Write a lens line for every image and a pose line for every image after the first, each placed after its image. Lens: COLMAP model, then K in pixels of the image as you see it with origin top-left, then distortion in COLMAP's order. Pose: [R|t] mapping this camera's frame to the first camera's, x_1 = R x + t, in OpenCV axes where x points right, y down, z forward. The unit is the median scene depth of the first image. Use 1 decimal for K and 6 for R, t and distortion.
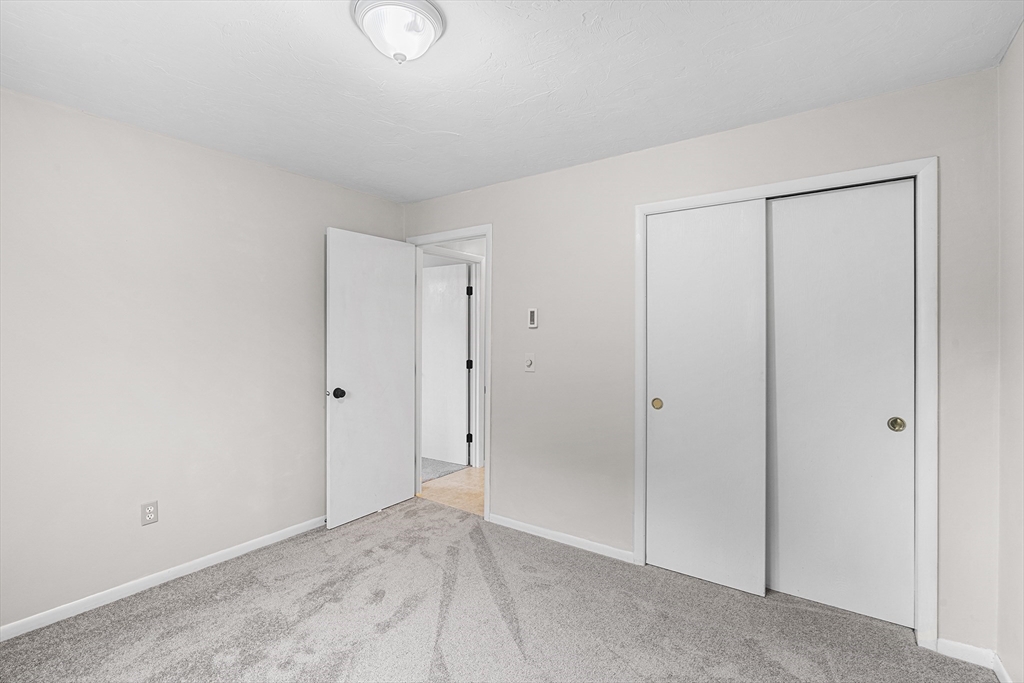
lens RADIAL K [[466.4, 0, 515.2], [0, 466.4, 336.2], [0, 0, 1]] dist [-0.013390, 0.004935]
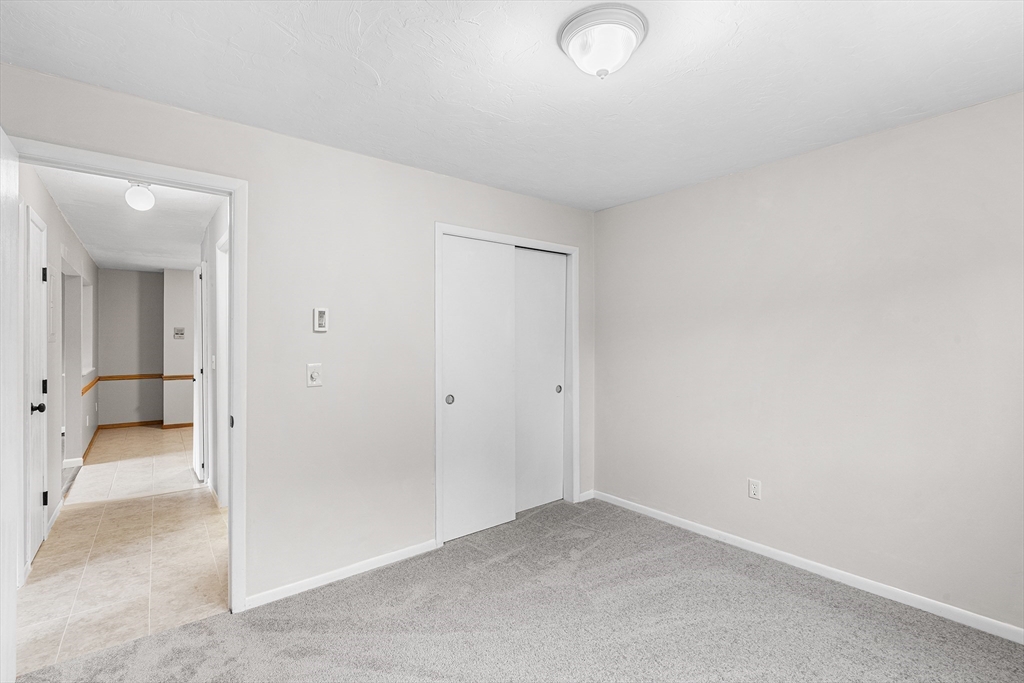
lens RADIAL K [[466.4, 0, 520.2], [0, 466.4, 341.1], [0, 0, 1]] dist [-0.013390, 0.004935]
pose [[0.262270, -0.007505, 0.964965, -0.753933], [0.004846, 0.999967, 0.006460, -0.006669], [-0.964982, 0.002982, 0.262298, 0.520978]]
